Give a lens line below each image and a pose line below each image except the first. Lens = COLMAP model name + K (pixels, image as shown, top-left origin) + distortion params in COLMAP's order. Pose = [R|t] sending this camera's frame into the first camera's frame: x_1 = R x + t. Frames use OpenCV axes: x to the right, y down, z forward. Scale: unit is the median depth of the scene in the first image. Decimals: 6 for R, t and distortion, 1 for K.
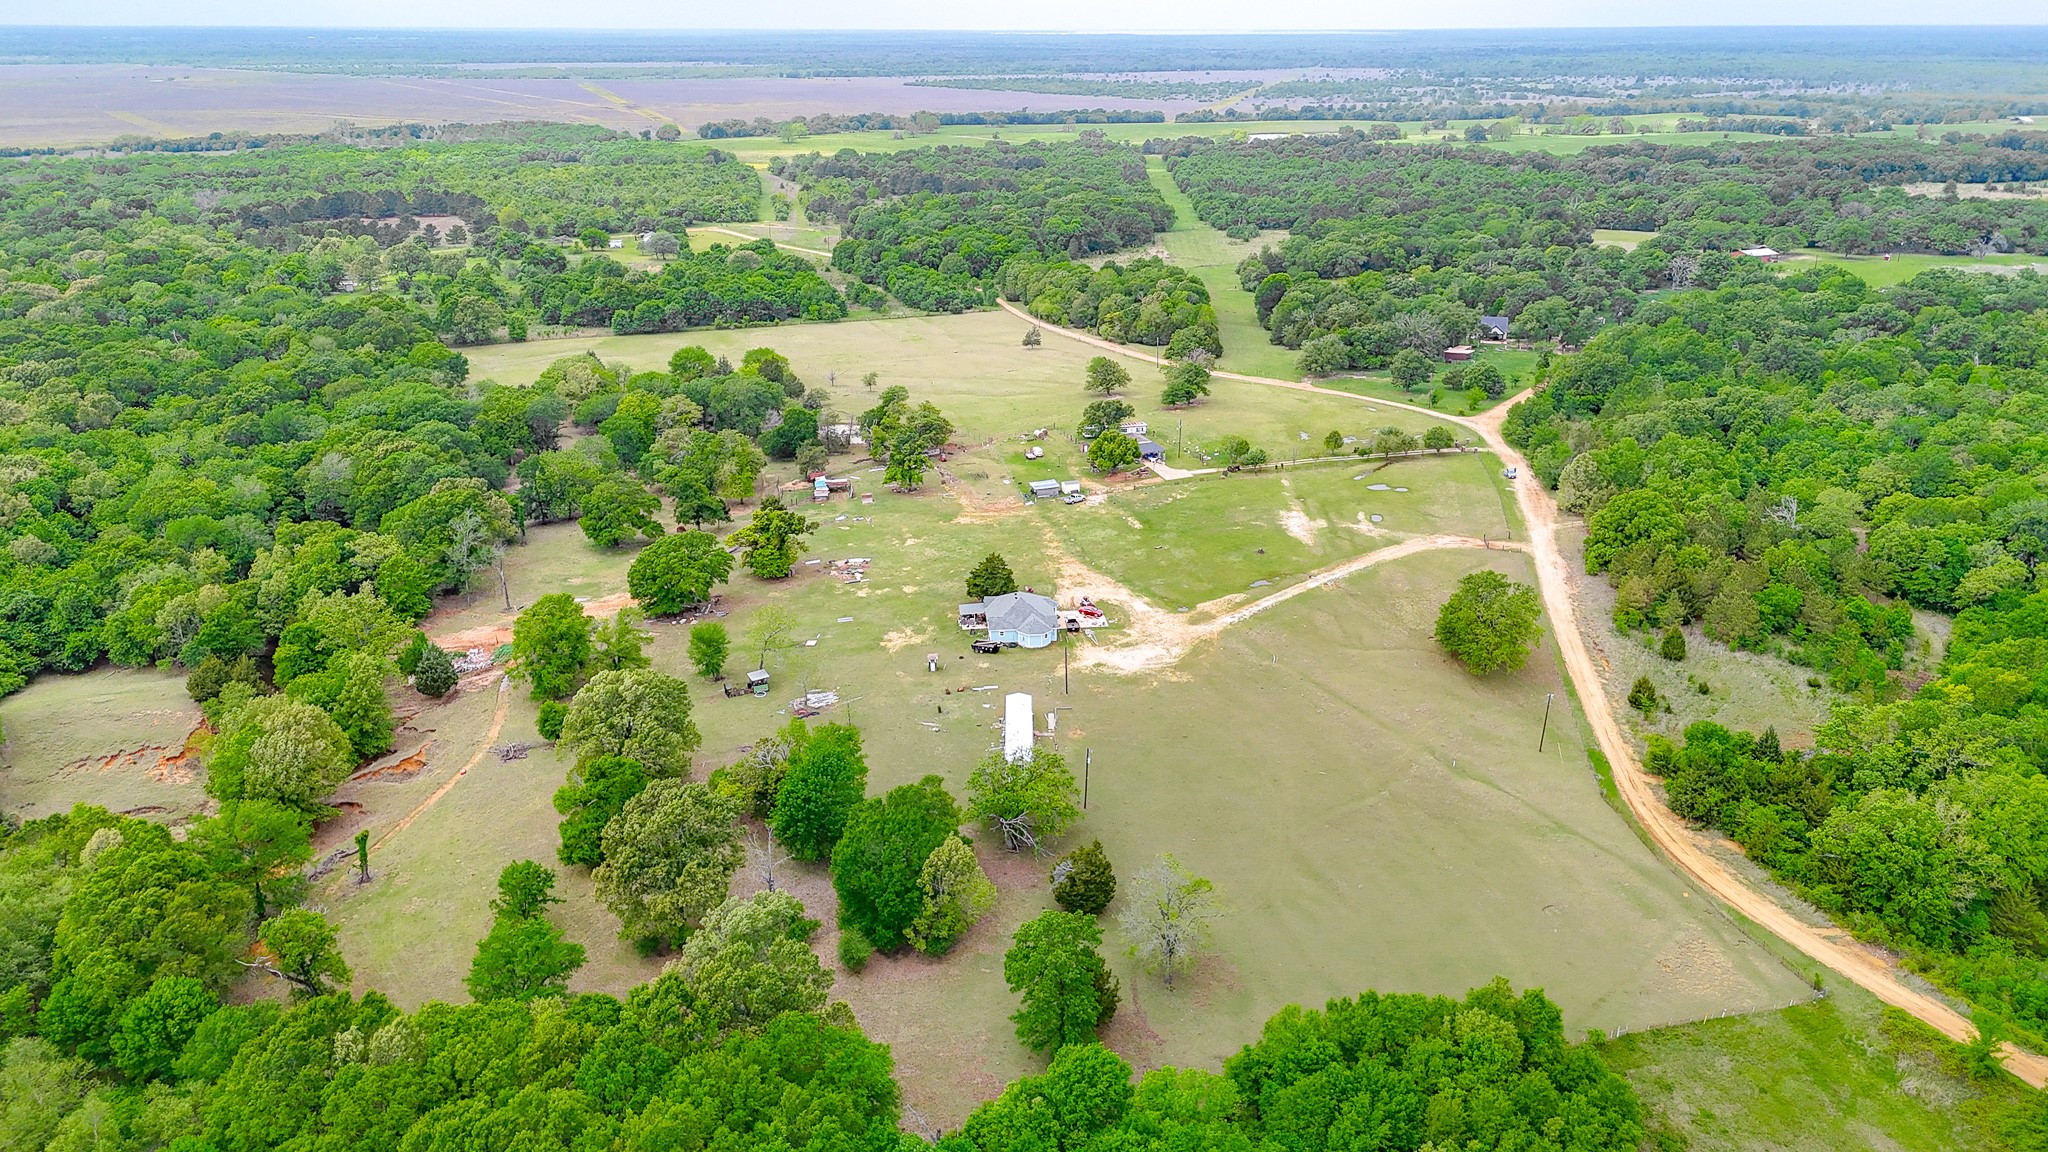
lens RADIAL K [[1511.2, 0, 1018.7], [0, 1511.2, 580.3], [0, 0, 1]] dist [0.066529, -0.059165]
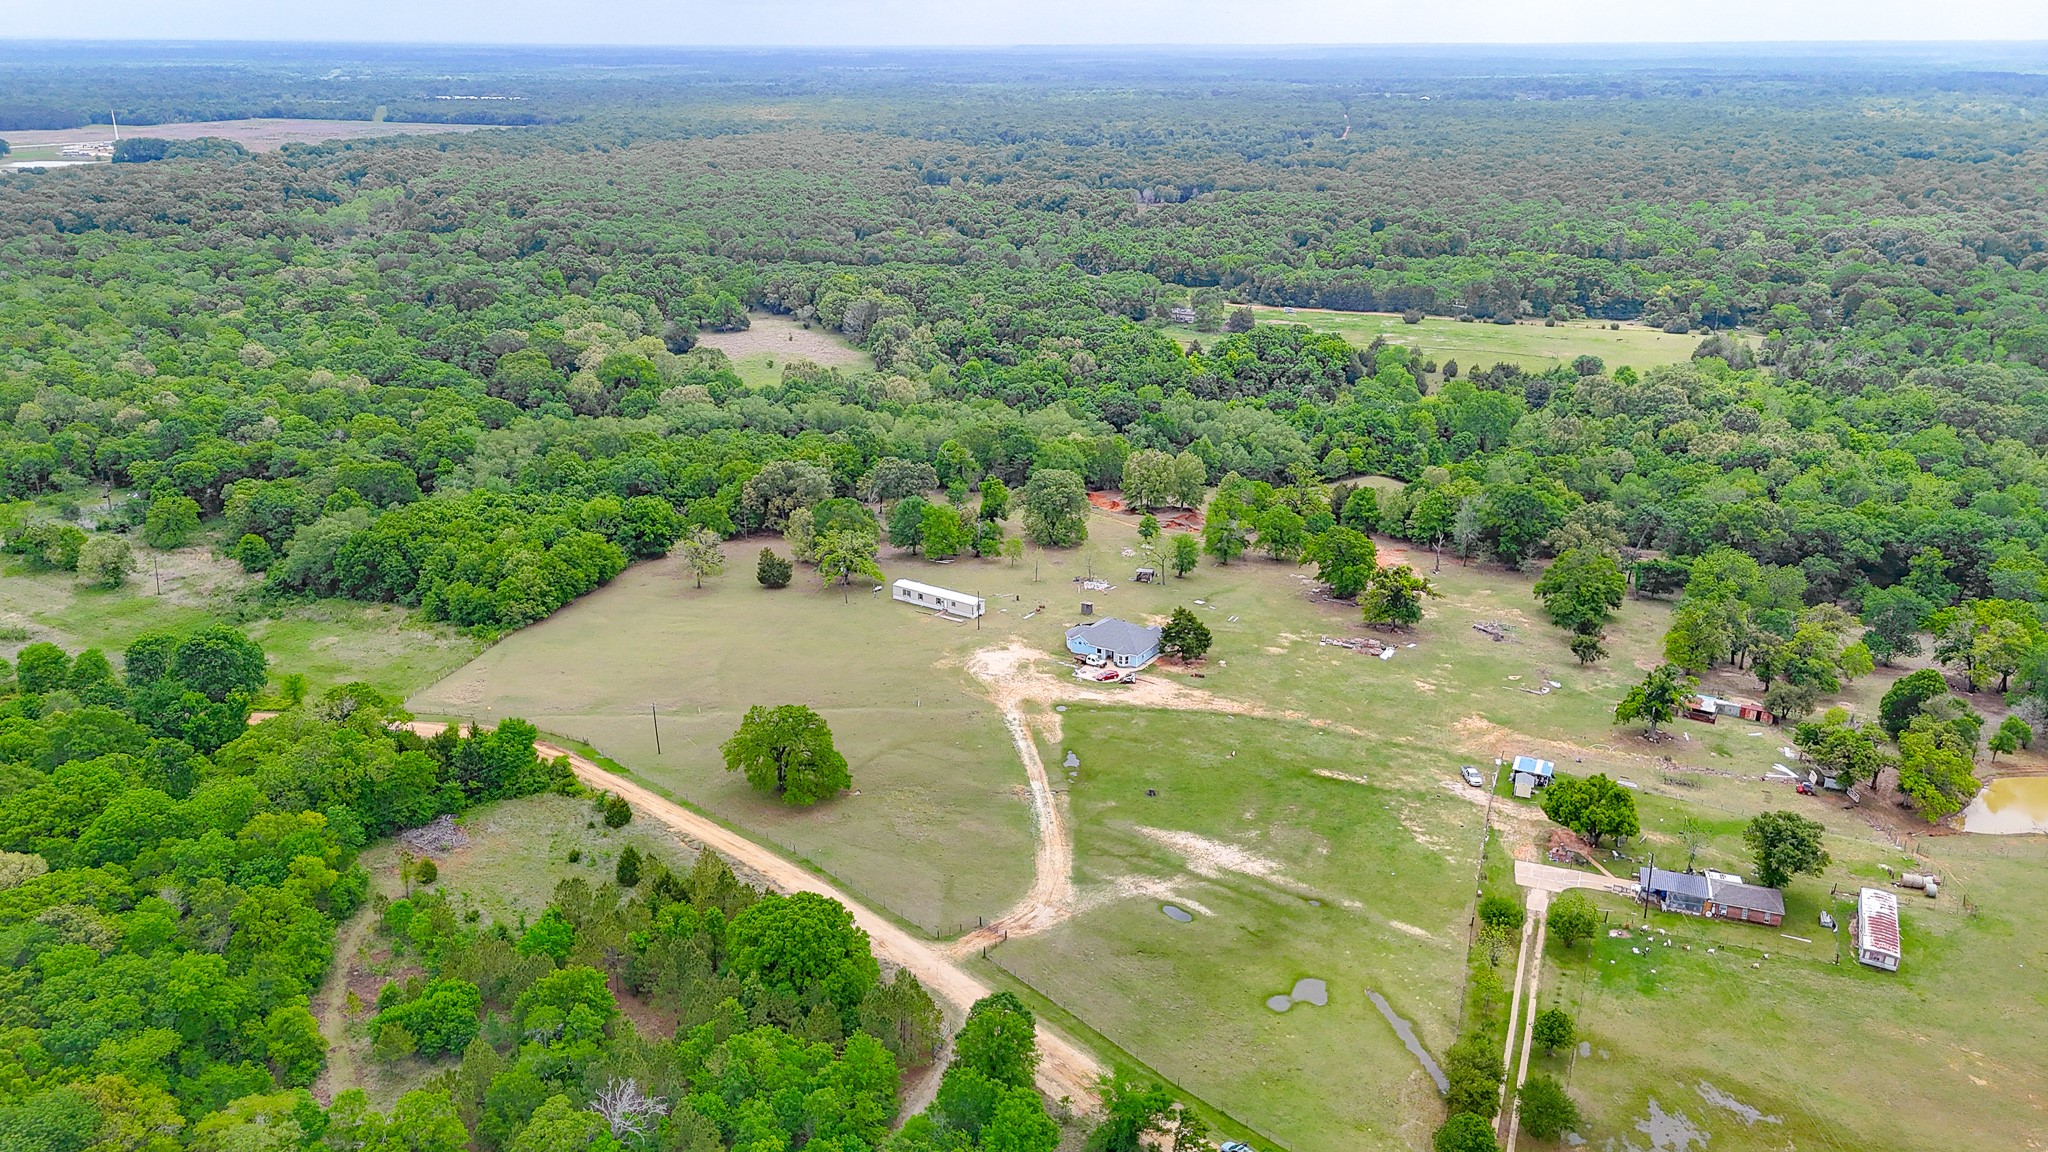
lens RADIAL K [[1516.1, 0, 1024.0], [0, 1516.1, 576.0], [0, 0, 1]] dist [0.069524, -0.065982]
pose [[-0.594004, 0.266487, -0.759042, 0.663381], [-0.277351, 0.817850, 0.504180, -0.422288], [0.755140, 0.510006, -0.411895, 1.060075]]
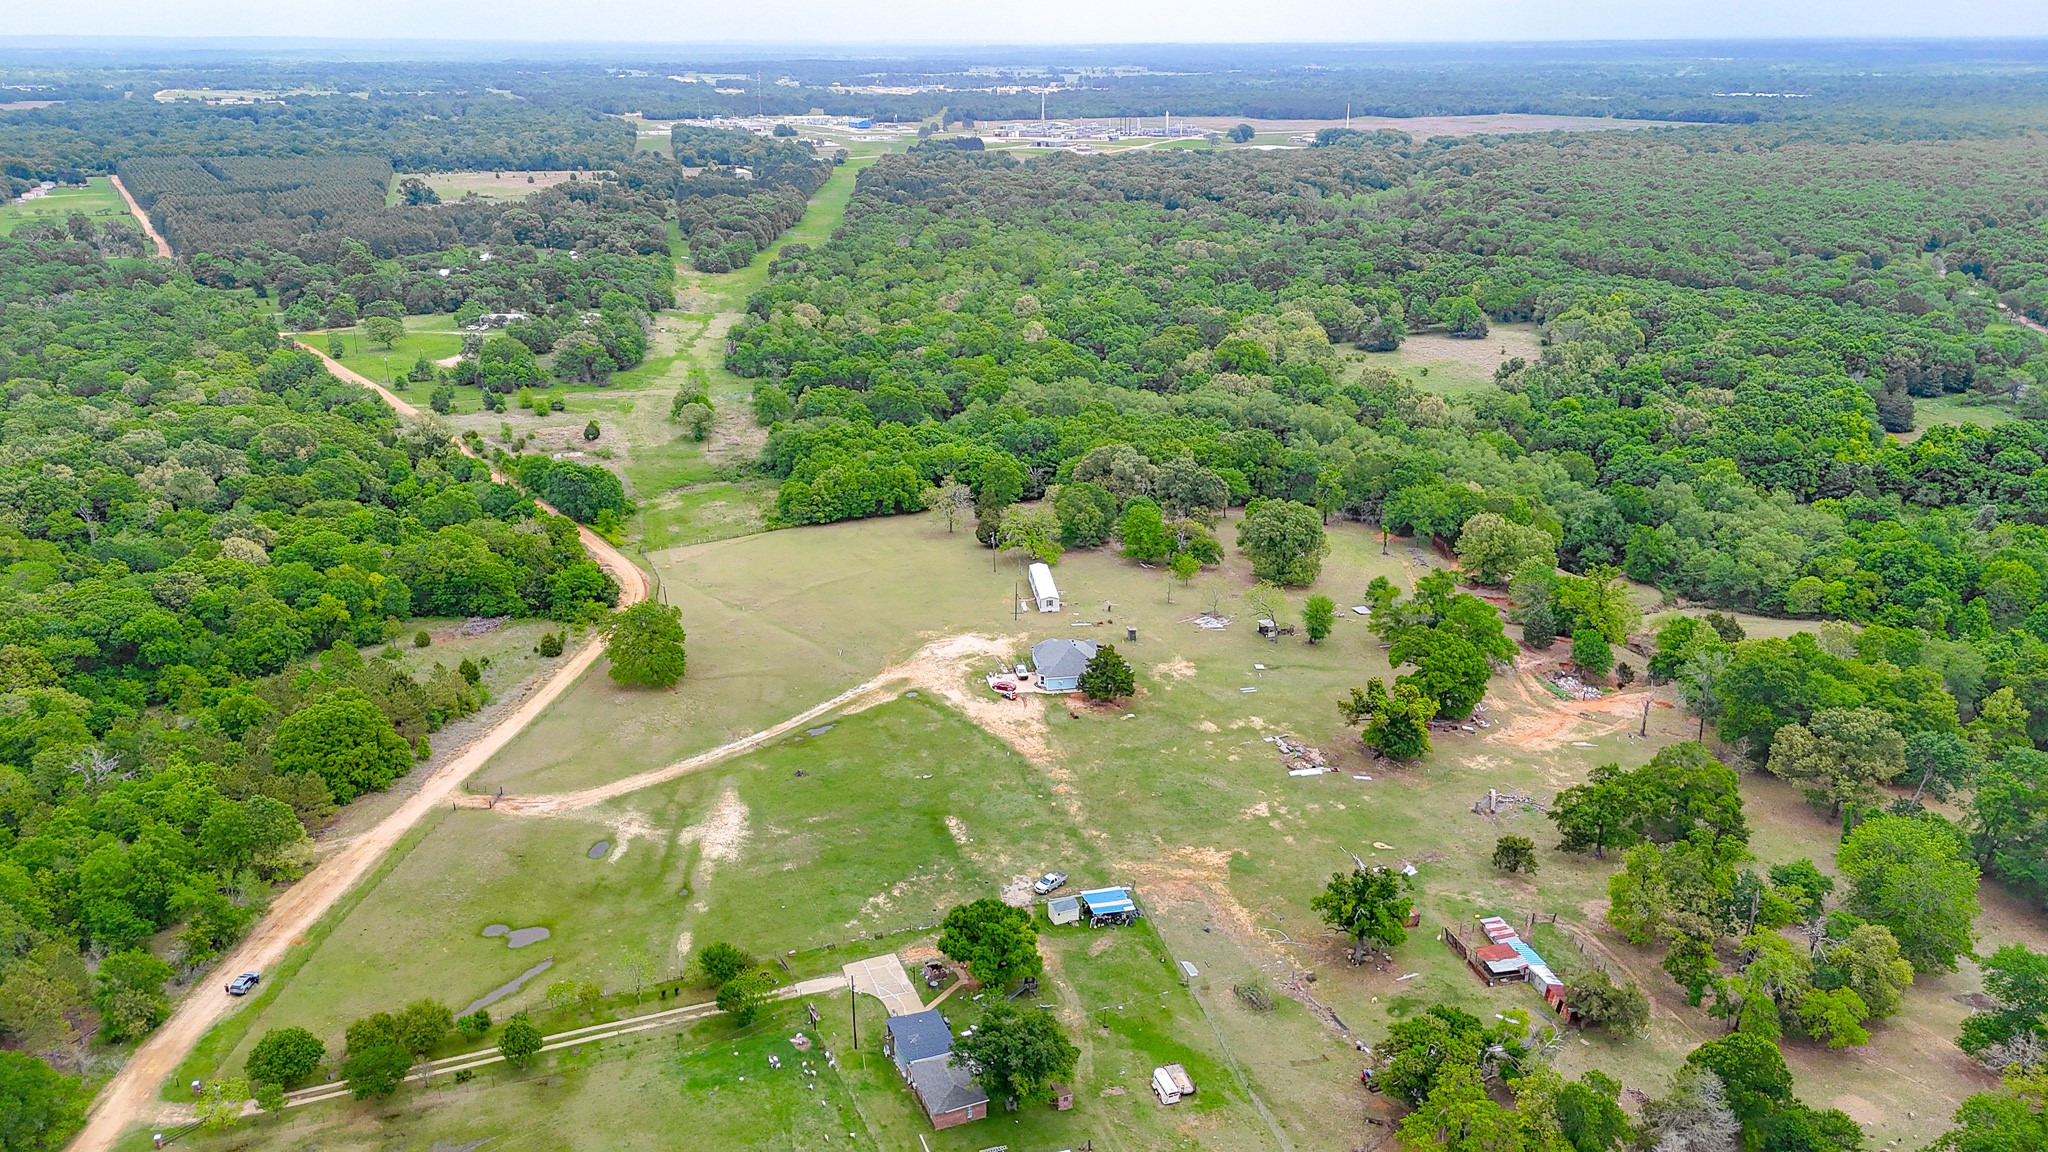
lens RADIAL K [[1508.5, 0, 1021.2], [0, 1508.5, 574.2], [0, 0, 1]] dist [0.068377, -0.066595]
pose [[-0.995038, 0.039211, -0.091447, 0.098786], [-0.027843, 0.772626, 0.634250, -0.529322], [0.095524, 0.633649, -0.767700, 1.356911]]
